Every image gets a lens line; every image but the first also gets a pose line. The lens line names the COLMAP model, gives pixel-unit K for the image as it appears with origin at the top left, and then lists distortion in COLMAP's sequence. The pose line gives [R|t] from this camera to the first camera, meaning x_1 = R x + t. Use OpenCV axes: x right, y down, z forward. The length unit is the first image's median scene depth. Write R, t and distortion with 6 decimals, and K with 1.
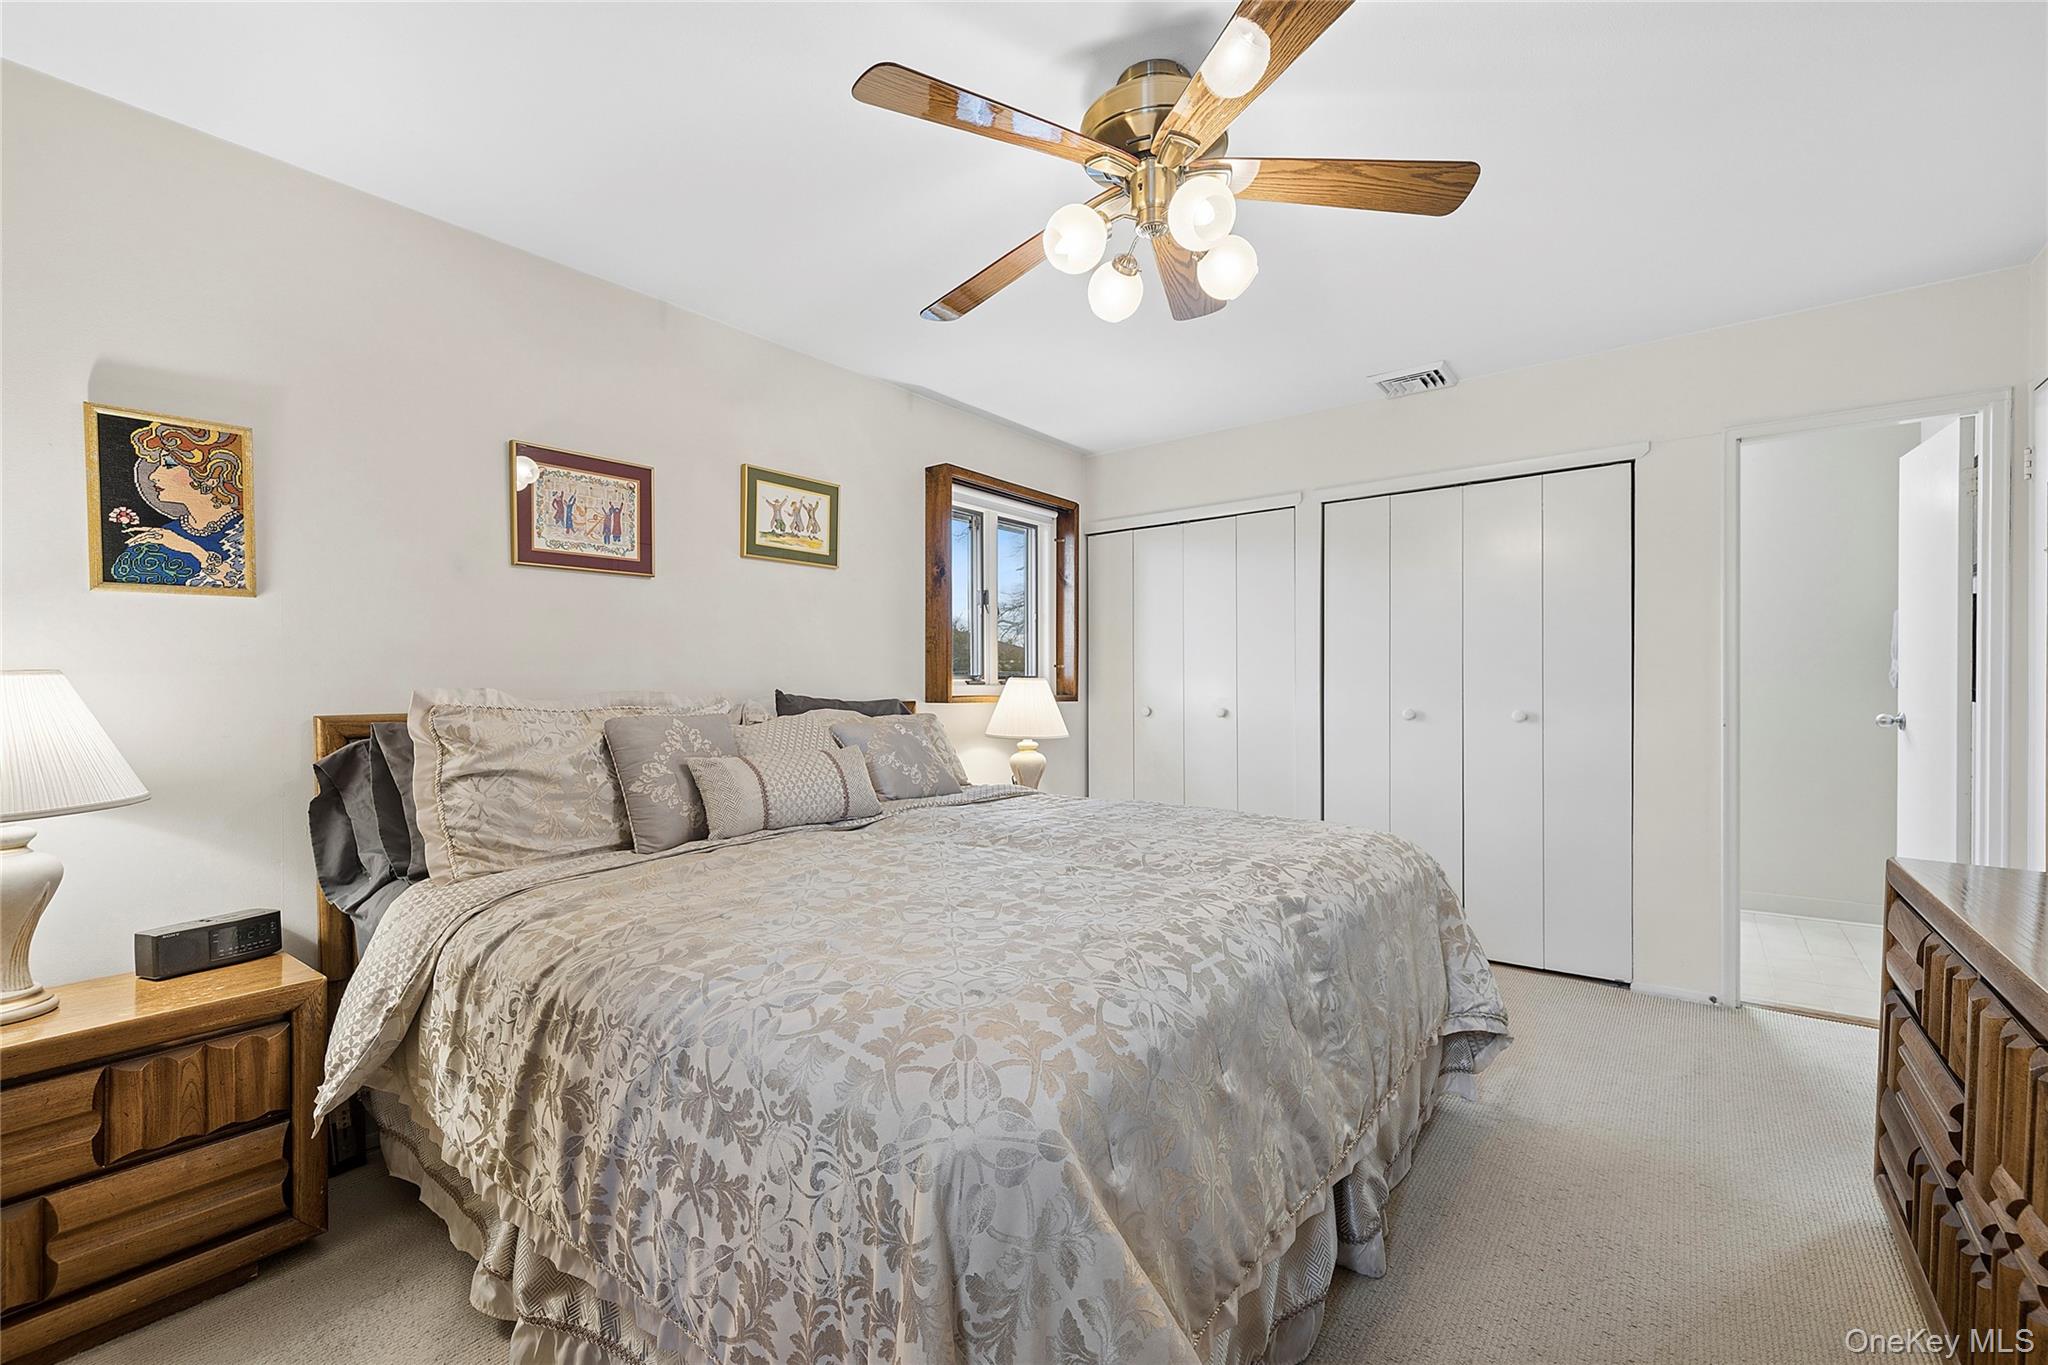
lens RADIAL K [[866.3, 0, 982.1], [0, 866.3, 678.9], [0, 0, 1]] dist [-0.000564, 0.000080]
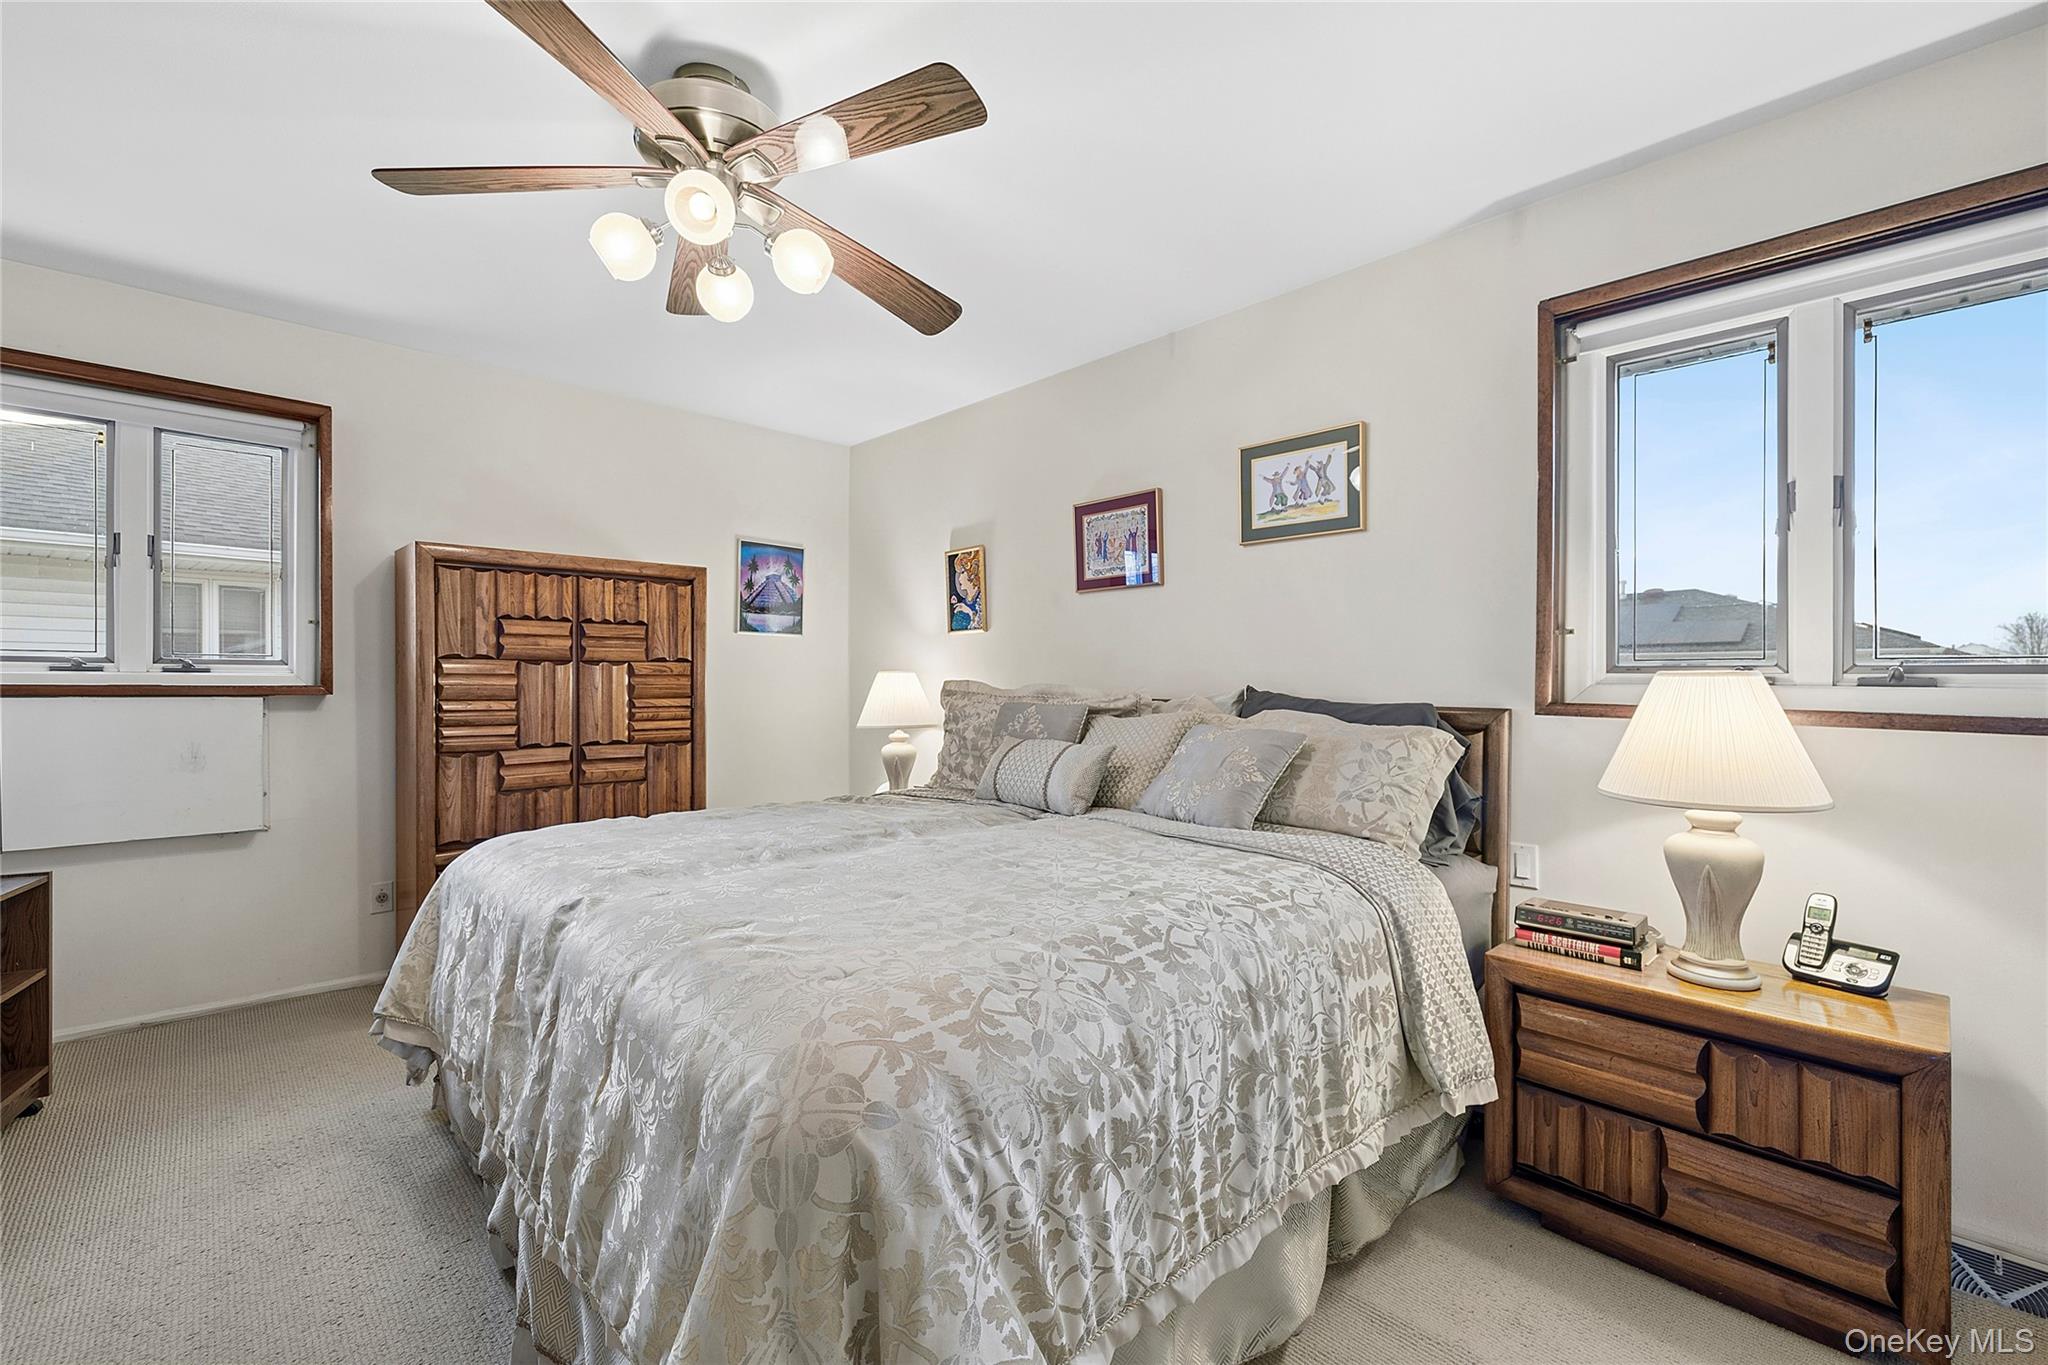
lens RADIAL K [[866.3, 0, 982.1], [0, 866.3, 678.9], [0, 0, 1]] dist [-0.000564, 0.000080]
pose [[-0.150556, -0.003645, -0.988595, 0.693474], [-0.008641, 0.999960, -0.002371, 0.008130], [0.988564, 0.008185, -0.150582, 0.858096]]
